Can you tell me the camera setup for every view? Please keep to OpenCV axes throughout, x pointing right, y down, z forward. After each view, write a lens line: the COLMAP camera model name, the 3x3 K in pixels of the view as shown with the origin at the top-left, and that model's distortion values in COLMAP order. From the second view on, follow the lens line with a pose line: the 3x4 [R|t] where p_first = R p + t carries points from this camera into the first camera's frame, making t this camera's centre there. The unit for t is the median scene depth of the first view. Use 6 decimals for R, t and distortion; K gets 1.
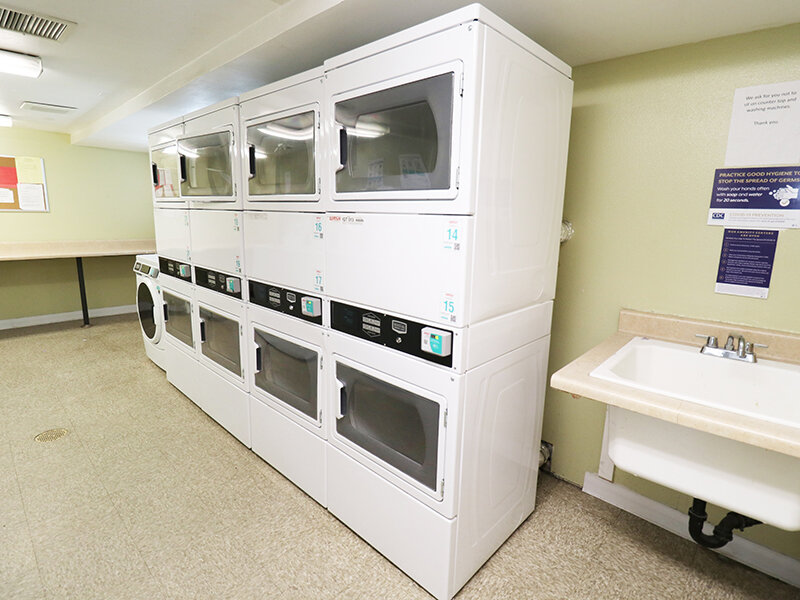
lens RADIAL K [[415.2, 0, 394.5], [0, 415.2, 283.1], [0, 0, 1]] dist [-0.006077, -0.008137]
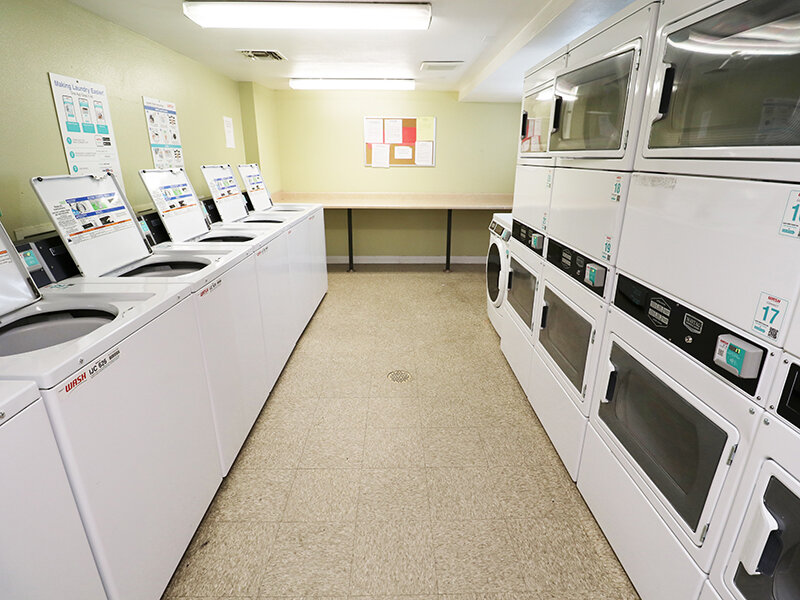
lens RADIAL K [[415.2, 0, 399.3], [0, 415.2, 299.0], [0, 0, 1]] dist [-0.006077, -0.008137]
pose [[0.704414, 0.212148, -0.677344, -0.097246], [-0.110688, 0.975446, 0.190404, -0.043844], [0.701106, -0.059150, 0.710599, 0.177462]]
